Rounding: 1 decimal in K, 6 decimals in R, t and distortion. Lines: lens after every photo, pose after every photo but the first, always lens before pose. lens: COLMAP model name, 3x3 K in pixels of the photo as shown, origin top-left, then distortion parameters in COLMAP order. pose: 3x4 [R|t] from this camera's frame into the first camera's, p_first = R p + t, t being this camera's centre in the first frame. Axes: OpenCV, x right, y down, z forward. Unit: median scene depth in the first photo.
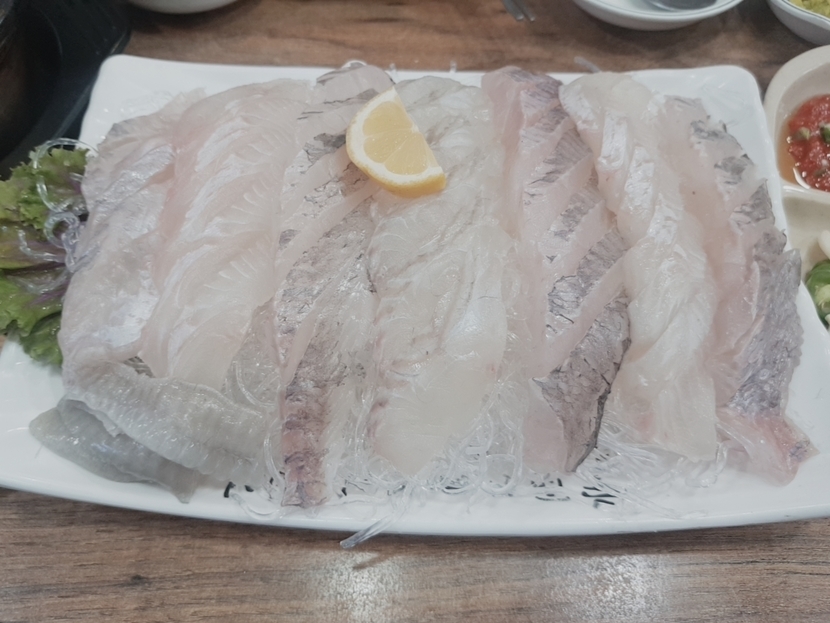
lens RADIAL K [[700.5, 0, 396.4], [0, 700.5, 310.5], [0, 0, 1]] dist [0.084164, -0.198147]
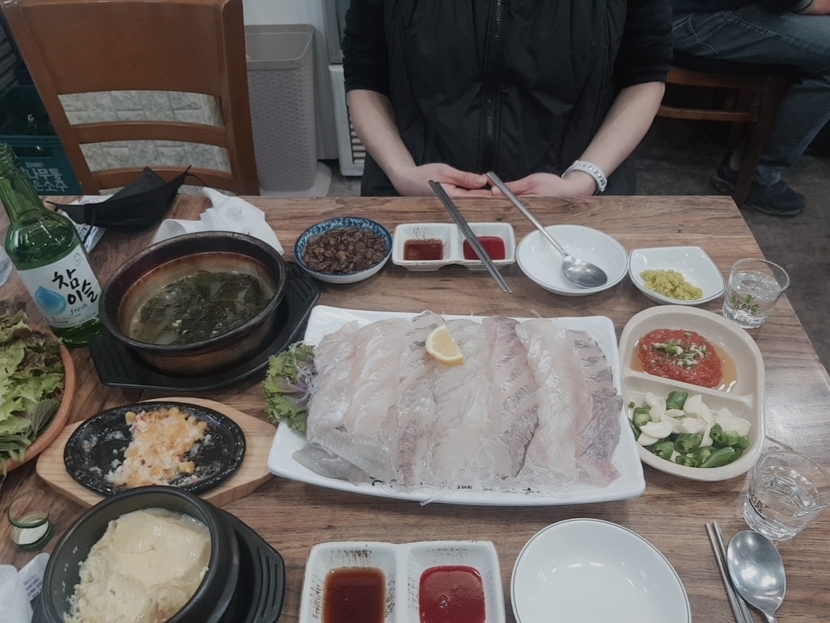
lens RADIAL K [[561.6, 0, 415.0], [0, 561.6, 311.5], [0, 0, 1]] dist [0.118940, -0.093932]
pose [[0.998541, 0.020742, -0.049856, -0.011348], [-0.034864, 0.952699, -0.301911, 0.264055], [0.041236, 0.303208, 0.952032, -0.980130]]
